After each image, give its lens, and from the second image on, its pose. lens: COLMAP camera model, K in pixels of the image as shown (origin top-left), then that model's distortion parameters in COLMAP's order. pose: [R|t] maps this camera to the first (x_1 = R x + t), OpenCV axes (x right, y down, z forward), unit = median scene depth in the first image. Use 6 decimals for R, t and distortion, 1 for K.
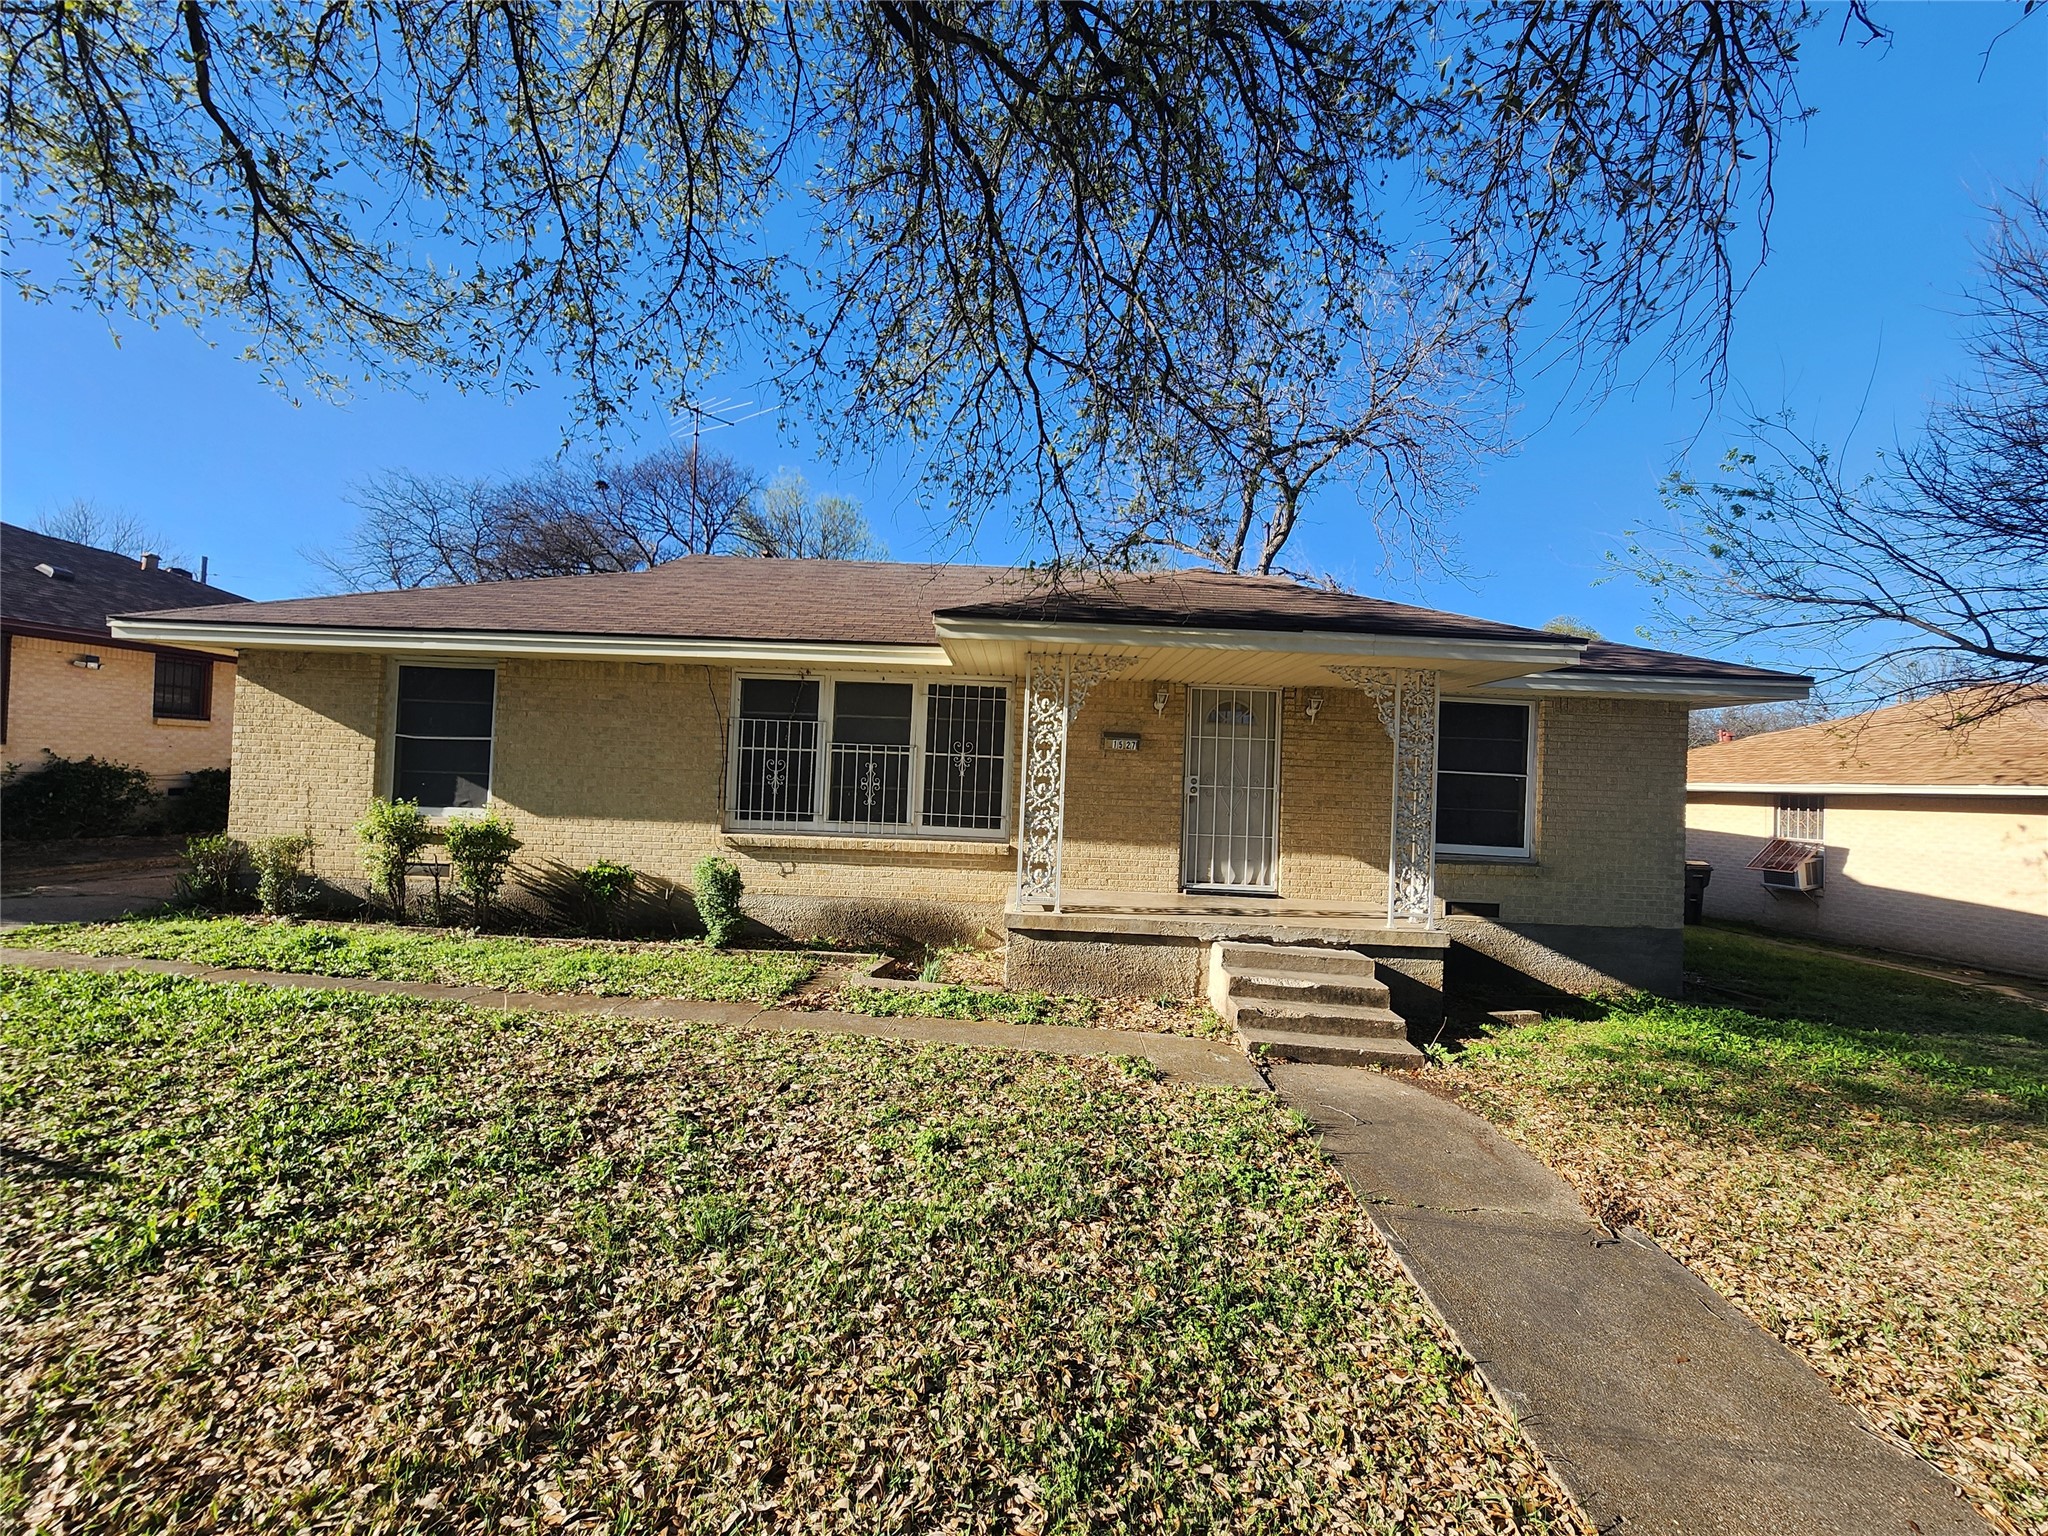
lens RADIAL K [[844.3, 0, 1016.4], [0, 844.3, 767.6], [0, 0, 1]] dist [0.000236, 0.000281]
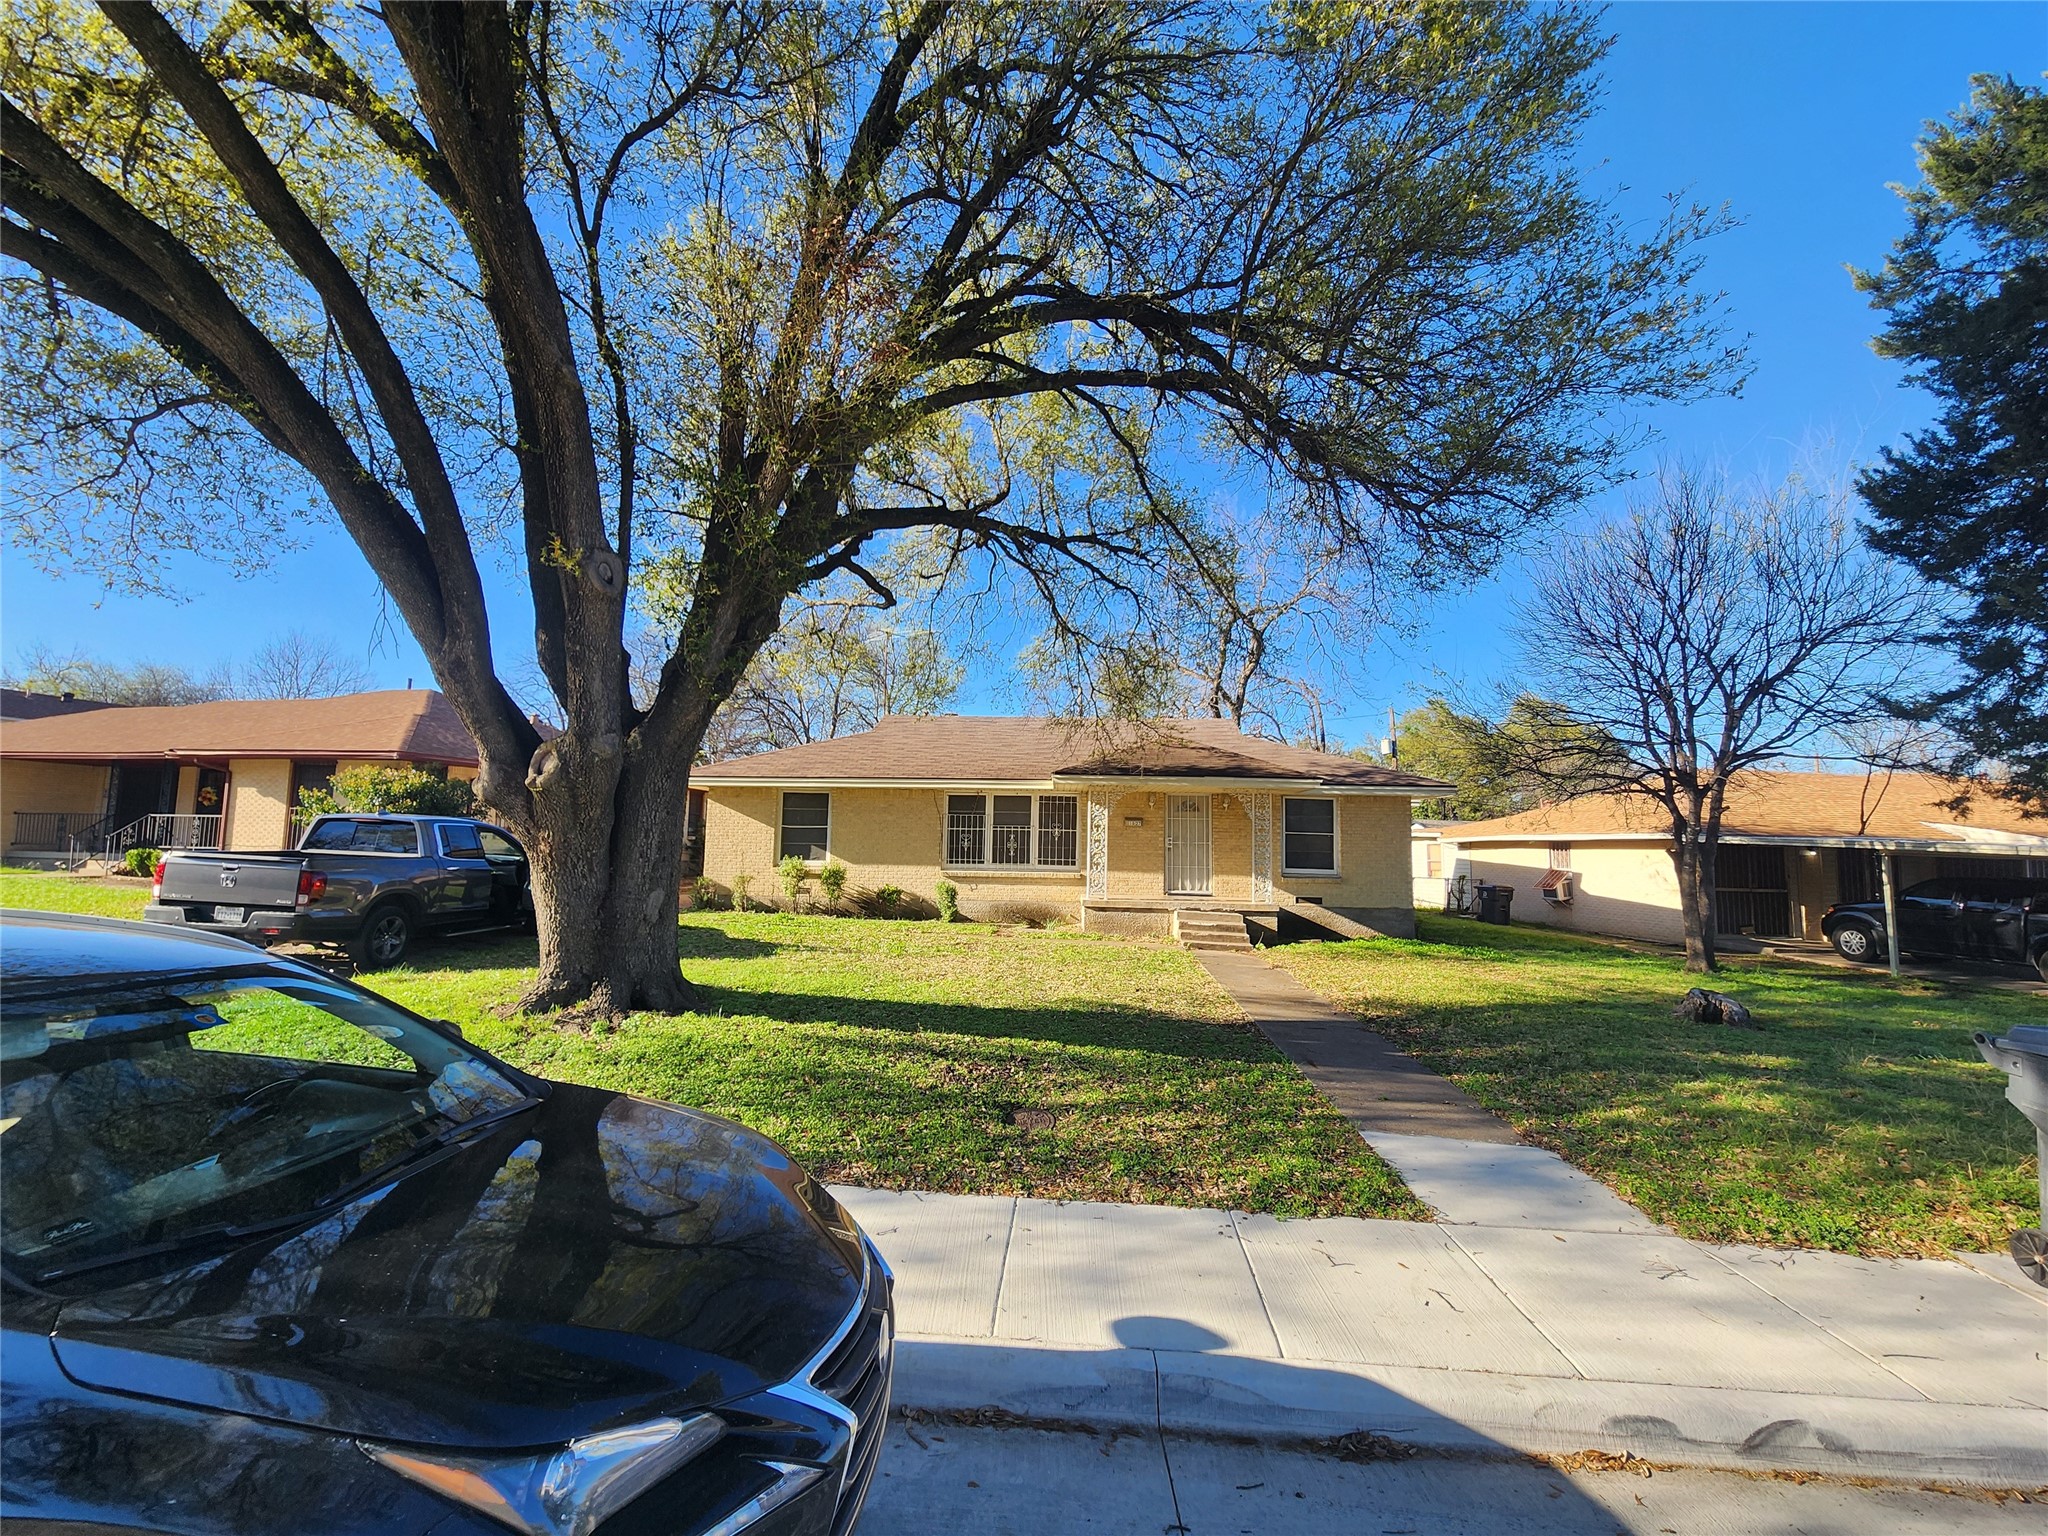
lens RADIAL K [[844.3, 0, 1032.0], [0, 844.3, 754.8], [0, 0, 1]] dist [0.000236, 0.000281]
pose [[0.999584, -0.022572, -0.017977, -0.083599], [0.020897, 0.995861, -0.088452, -0.016477], [0.019900, 0.088039, 0.995918, -1.075822]]
